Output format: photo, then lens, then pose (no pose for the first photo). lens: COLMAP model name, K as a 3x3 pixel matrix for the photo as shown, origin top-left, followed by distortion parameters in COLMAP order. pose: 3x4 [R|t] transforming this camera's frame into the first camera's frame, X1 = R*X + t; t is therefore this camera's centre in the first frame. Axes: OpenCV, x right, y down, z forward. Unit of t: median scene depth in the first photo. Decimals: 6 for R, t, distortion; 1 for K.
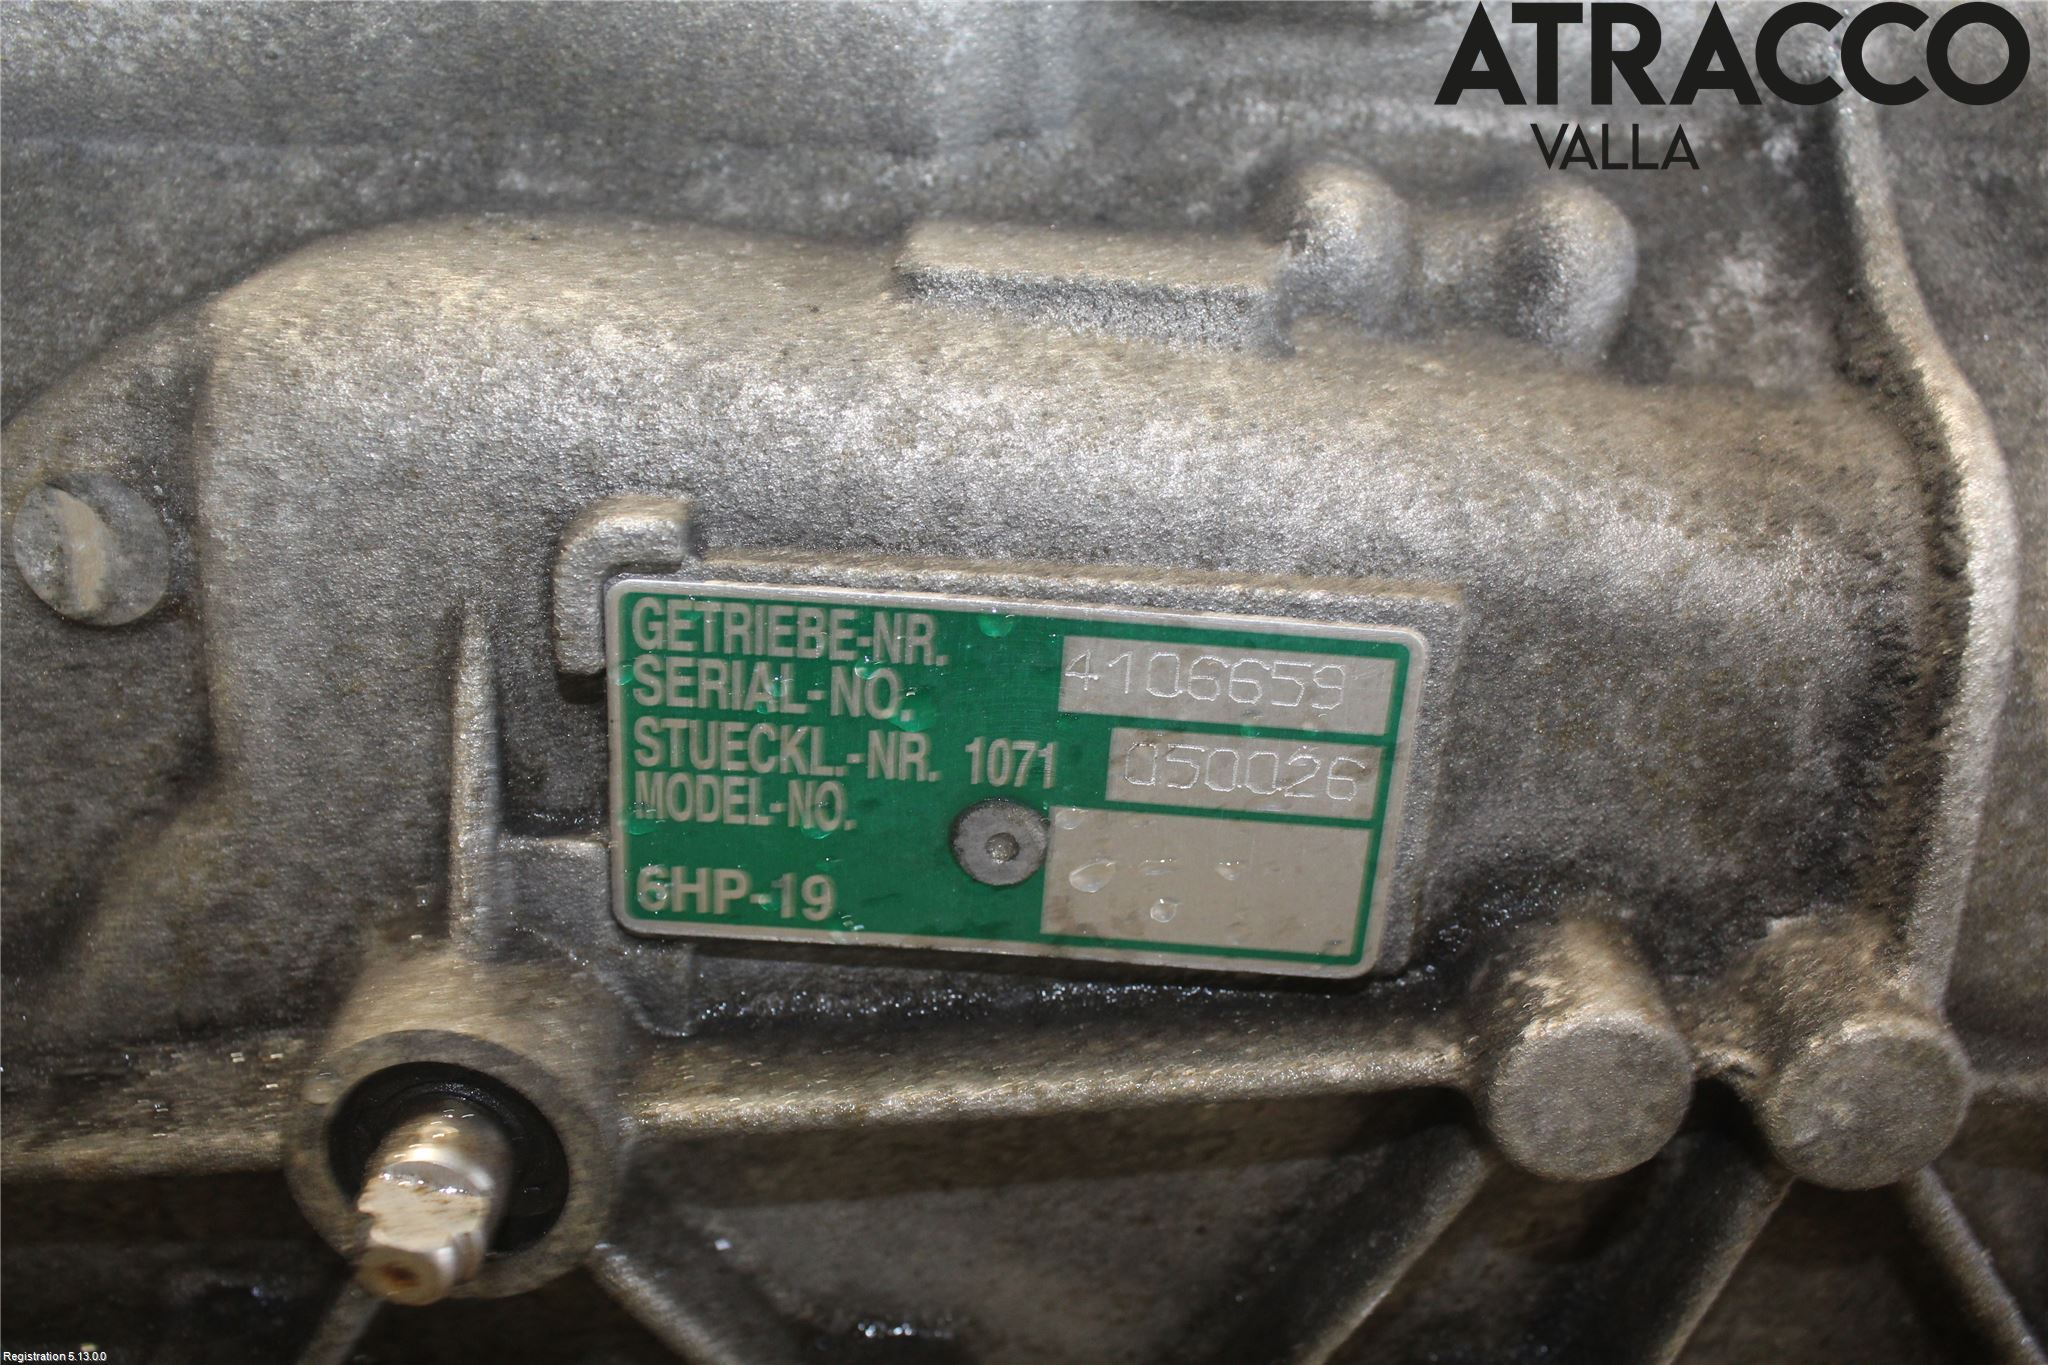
lens RADIAL K [[2063.7, 0, 1029.0], [0, 2063.7, 679.1], [0, 0, 1]] dist [-0.042242, 0.000000]
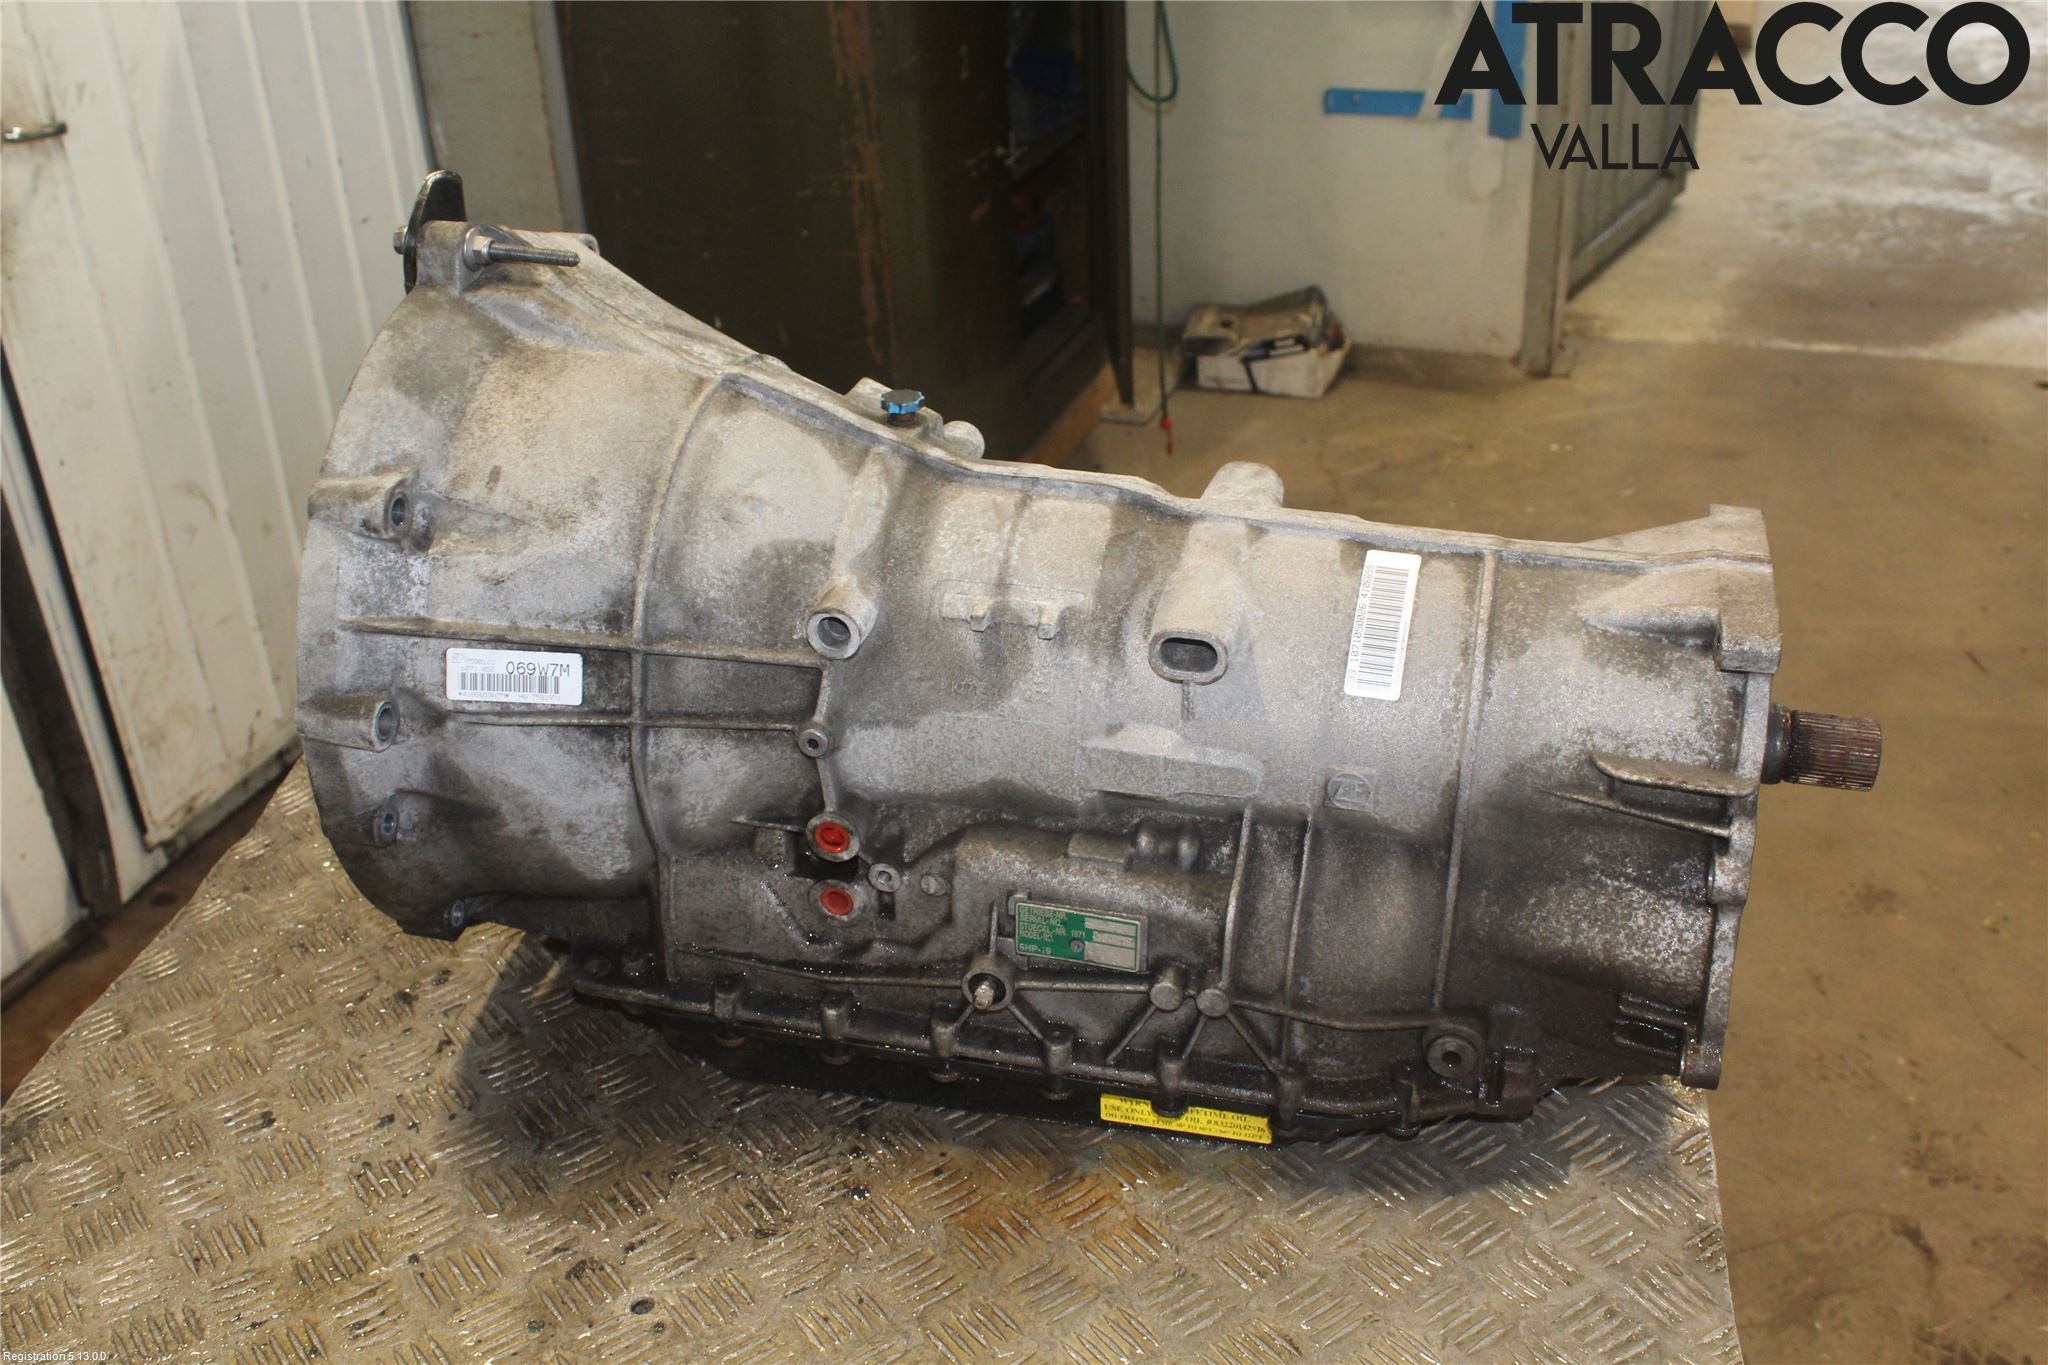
lens RADIAL K [[2063.7, 0, 1021.5], [0, 2063.7, 682.7], [0, 0, 1]] dist [-0.042242, 0.000000]
pose [[0.972418, 0.066341, -0.223613, 1.152848], [-0.046106, 0.994453, 0.094533, -1.279286], [0.228644, -0.081616, 0.970083, -4.954280]]
